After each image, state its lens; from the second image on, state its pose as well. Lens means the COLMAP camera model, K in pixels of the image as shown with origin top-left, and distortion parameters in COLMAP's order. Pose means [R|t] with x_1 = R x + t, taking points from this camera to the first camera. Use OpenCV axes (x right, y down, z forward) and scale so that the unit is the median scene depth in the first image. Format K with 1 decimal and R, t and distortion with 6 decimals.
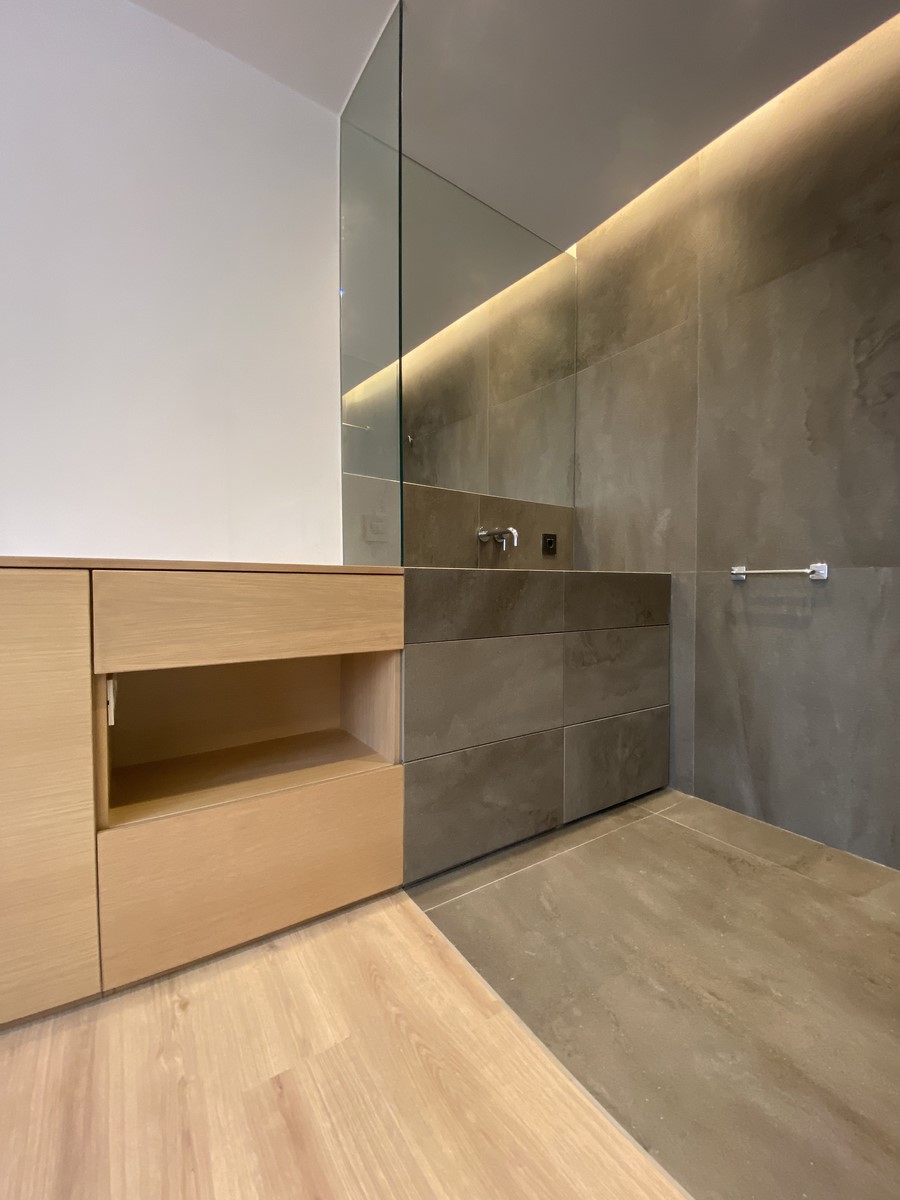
lens RADIAL K [[476.6, 0, 438.9], [0, 476.6, 589.5], [0, 0, 1]] dist [0.022280, -0.015814]
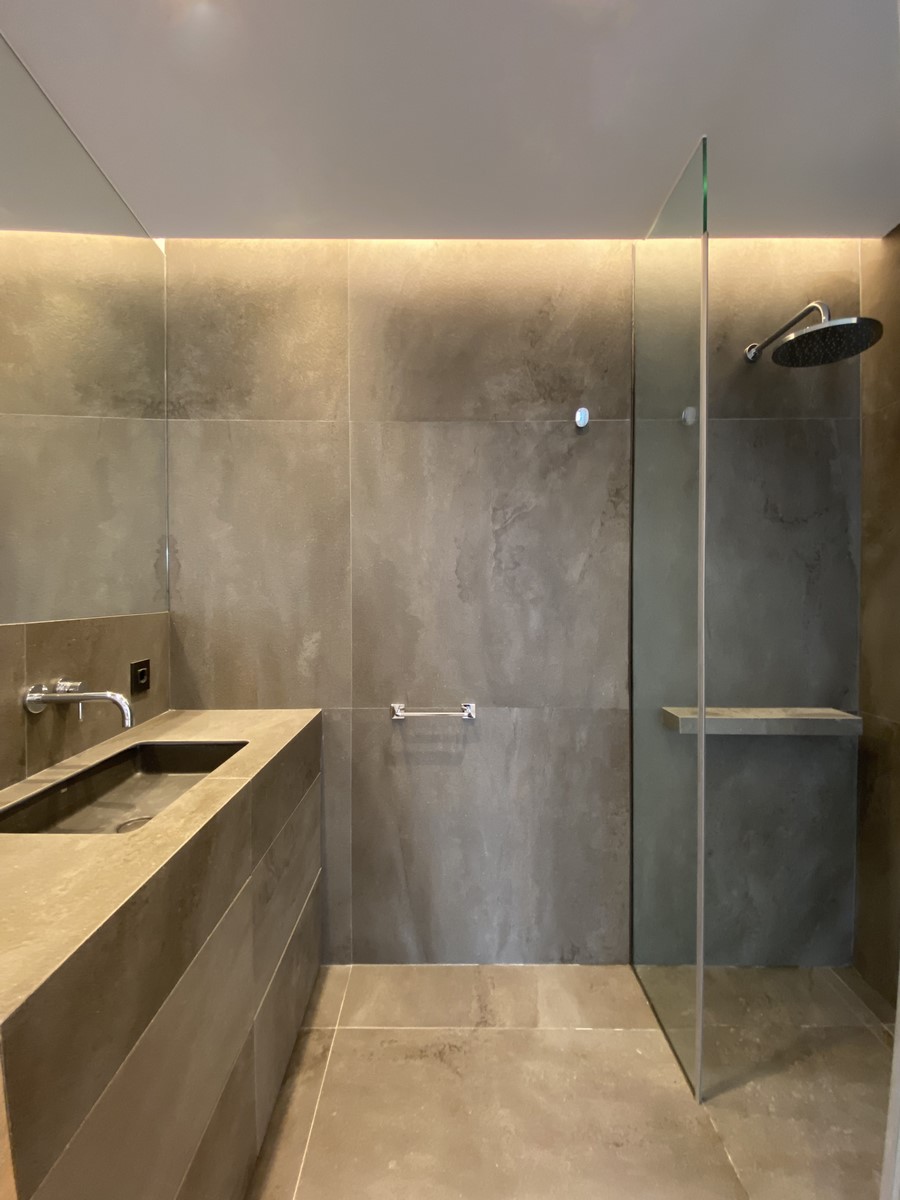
lens RADIAL K [[487.8, 0, 451.2], [0, 487.8, 592.9], [0, 0, 1]] dist [0.027513, -0.030012]
pose [[0.531258, -0.004874, 0.847196, -0.161500], [0.022408, 0.999714, -0.008301, -0.297295], [-0.846914, 0.023394, 0.531215, 0.448702]]
